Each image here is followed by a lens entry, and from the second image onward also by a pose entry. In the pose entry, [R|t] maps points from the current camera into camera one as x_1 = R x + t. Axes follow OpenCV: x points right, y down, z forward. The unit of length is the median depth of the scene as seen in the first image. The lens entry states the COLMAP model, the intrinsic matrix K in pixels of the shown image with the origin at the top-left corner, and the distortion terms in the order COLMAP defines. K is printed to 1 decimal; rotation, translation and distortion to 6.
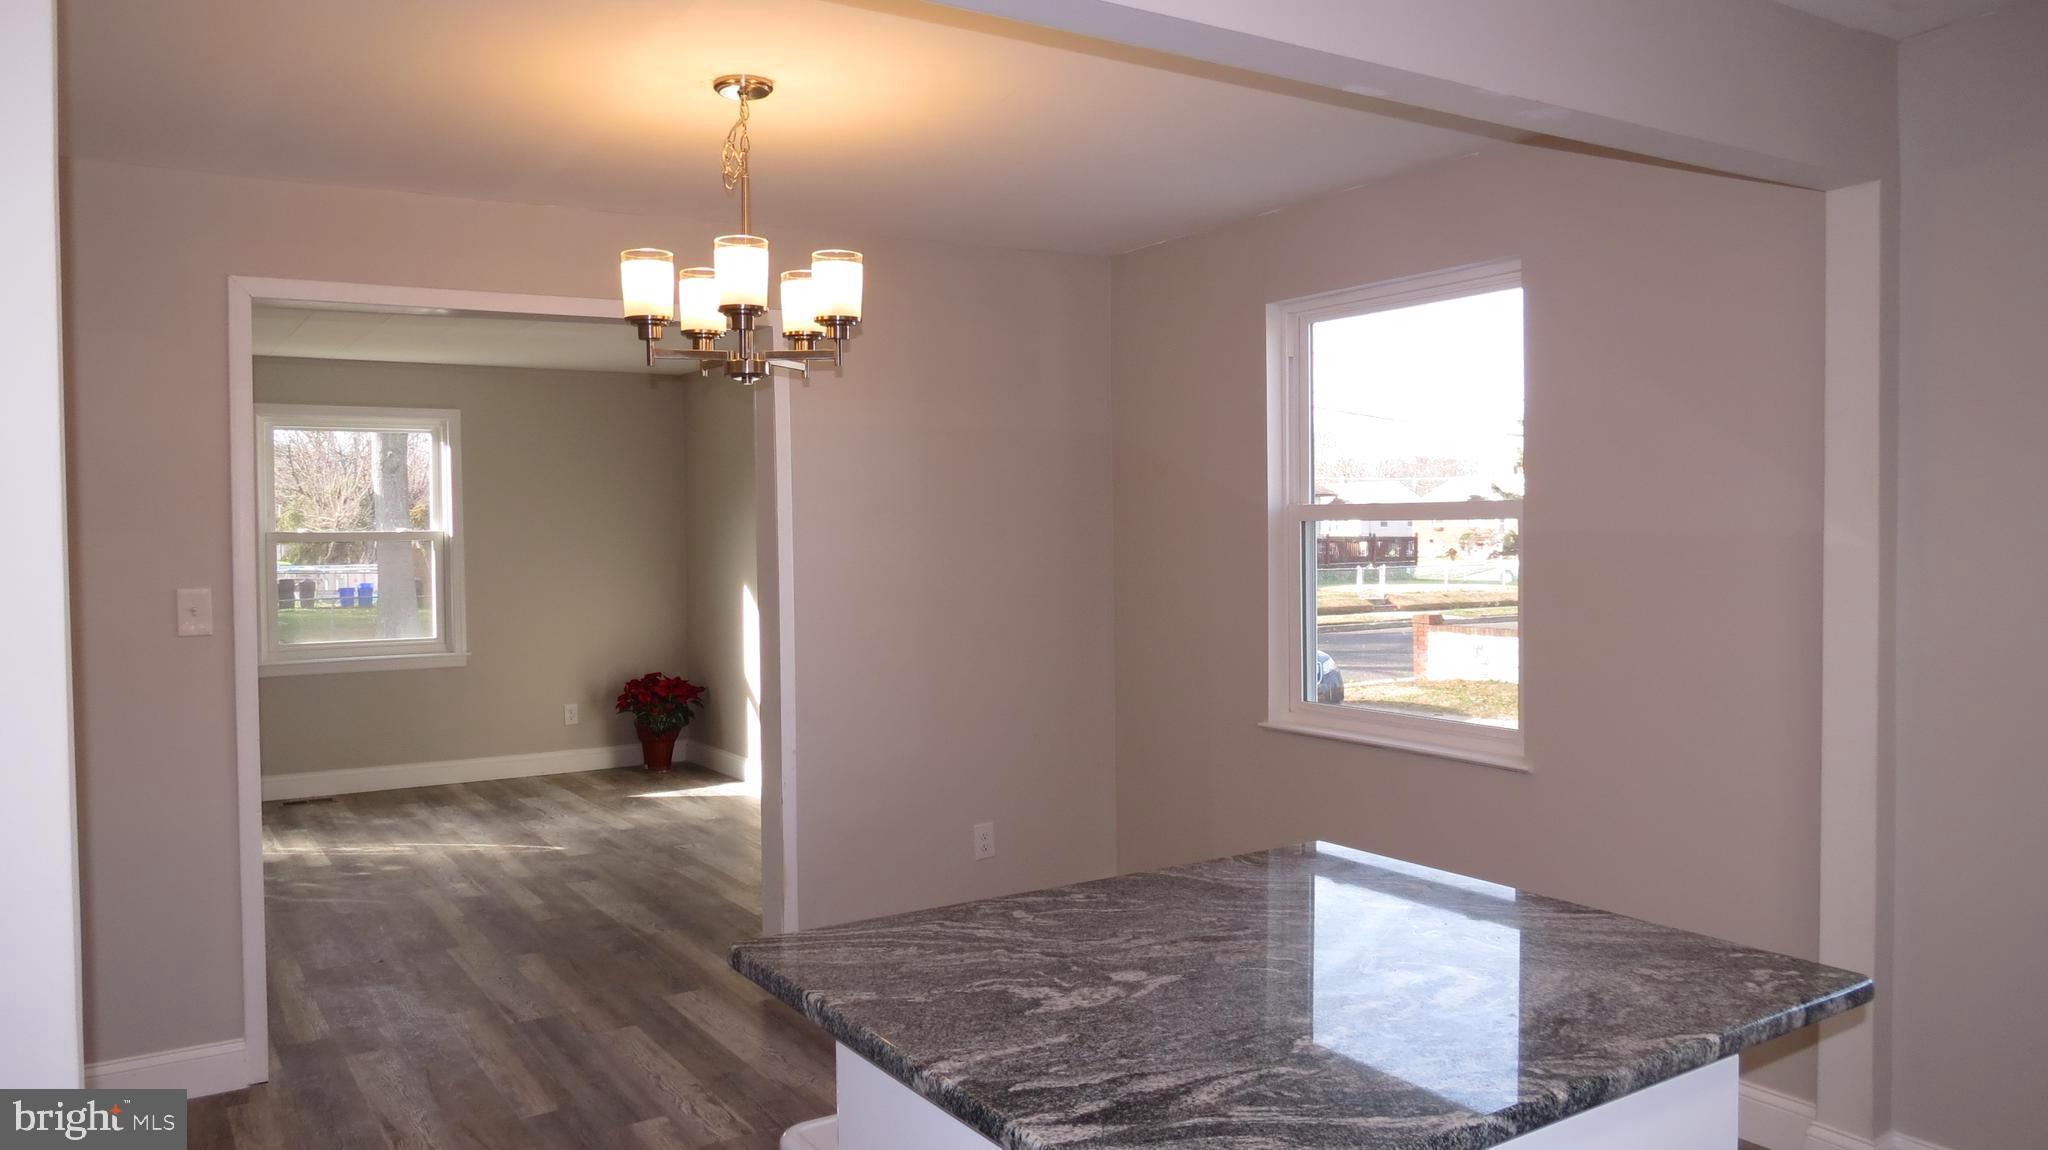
lens RADIAL K [[1442.9, 0, 1018.0], [0, 1442.9, 566.5], [0, 0, 1]] dist [-0.035182, 0.014250]
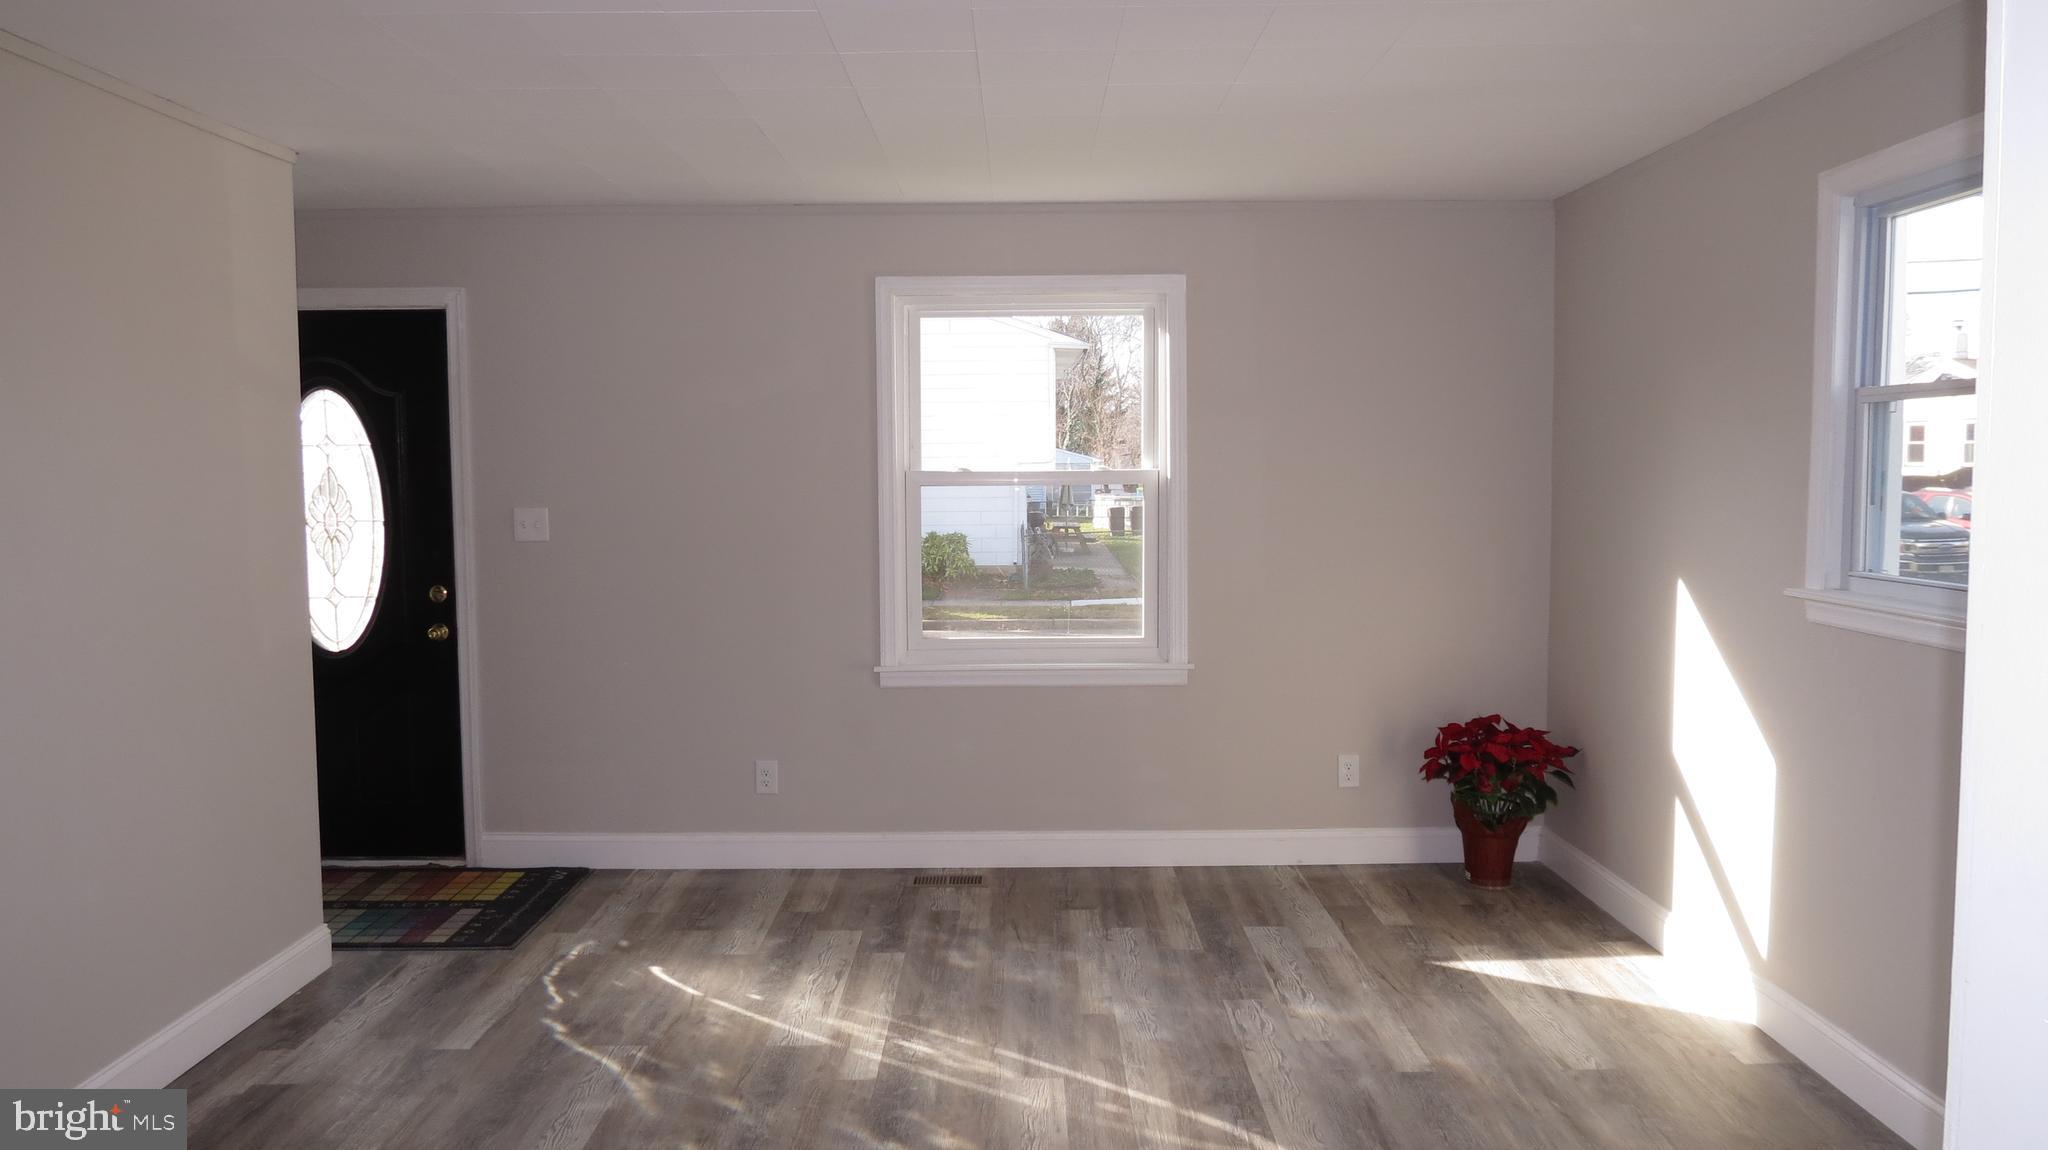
lens RADIAL K [[1442.9, 0, 1031.2], [0, 1442.9, 576.1], [0, 0, 1]] dist [-0.035182, 0.014250]
pose [[0.843918, 0.047792, -0.534339, -0.231217], [-0.017942, 0.997981, 0.060924, -0.034854], [0.536172, -0.041828, 0.843072, 0.946862]]
